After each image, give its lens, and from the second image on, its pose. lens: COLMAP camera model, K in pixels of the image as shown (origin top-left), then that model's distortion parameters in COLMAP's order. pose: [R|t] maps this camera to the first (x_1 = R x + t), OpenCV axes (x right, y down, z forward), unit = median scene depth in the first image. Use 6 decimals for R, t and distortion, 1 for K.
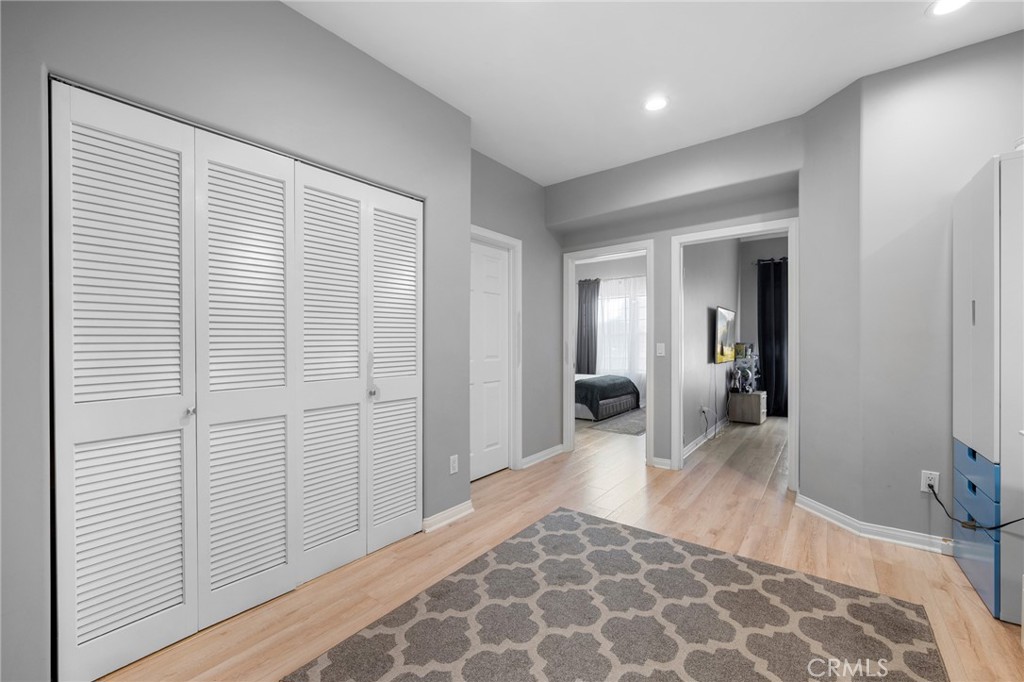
lens RADIAL K [[423.0, 0, 512.0], [0, 423.0, 341.0], [0, 0, 1]] dist [-0.001000, -0.000048]
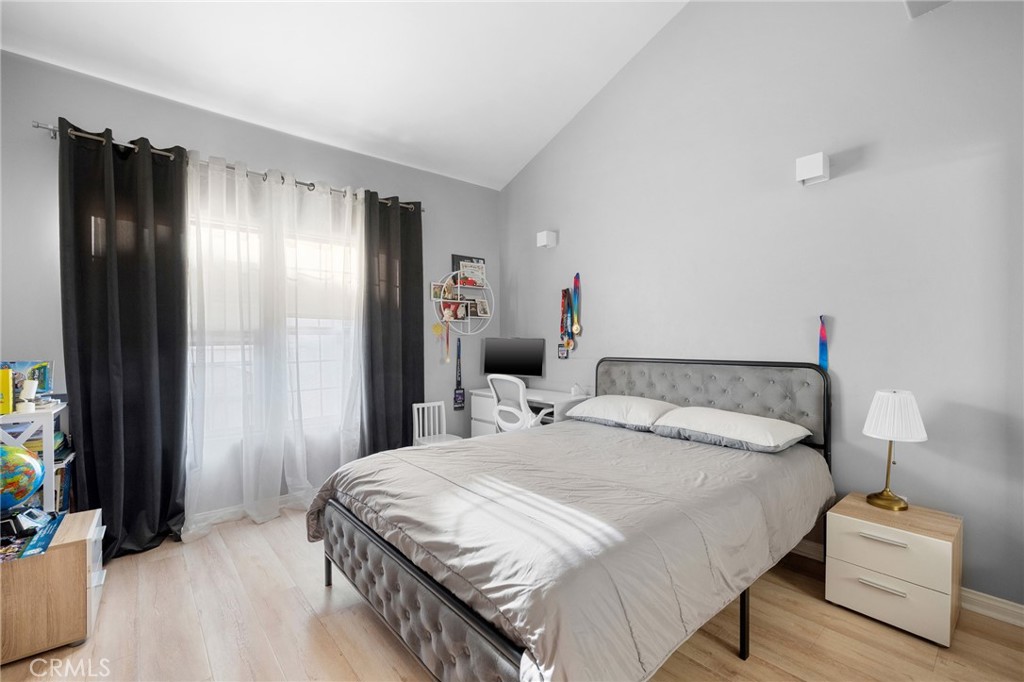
lens RADIAL K [[437.5, 0, 515.2], [0, 437.5, 339.6], [0, 0, 1]] dist [0.001058, 0.000017]
pose [[0.211244, 0.000188, 0.977433, 0.324044], [0.006093, 0.999980, -0.001510, -0.006777], [-0.977414, 0.006275, 0.211238, 0.587743]]
